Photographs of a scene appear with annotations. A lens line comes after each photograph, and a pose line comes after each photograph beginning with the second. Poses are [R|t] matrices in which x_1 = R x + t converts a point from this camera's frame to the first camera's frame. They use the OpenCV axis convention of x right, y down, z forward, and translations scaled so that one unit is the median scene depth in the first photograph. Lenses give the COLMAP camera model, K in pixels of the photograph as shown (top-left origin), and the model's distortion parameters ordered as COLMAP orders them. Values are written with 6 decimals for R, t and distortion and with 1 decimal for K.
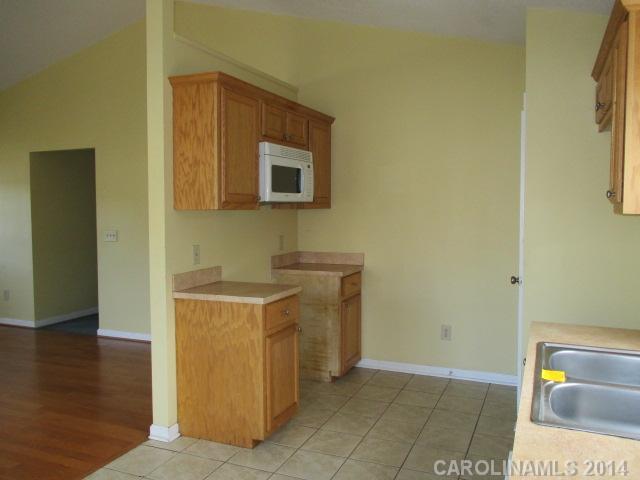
lens RADIAL K [[540.1, 0, 320.0], [0, 540.1, 240.0], [0, 0, 1]] dist [0.001390, -0.000538]
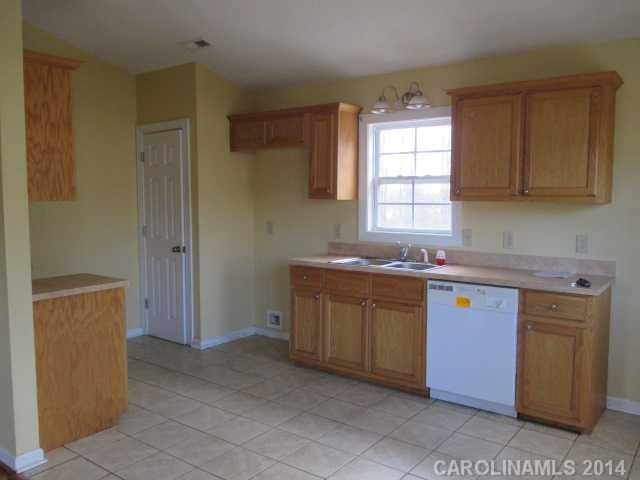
lens RADIAL K [[540.1, 0, 320.0], [0, 540.1, 240.0], [0, 0, 1]] dist [0.001390, -0.000538]
pose [[0.243193, -0.082814, 0.966436, -1.021050], [0.066569, 0.995425, 0.068546, -0.022241], [-0.967691, 0.047665, 0.247593, 0.329528]]
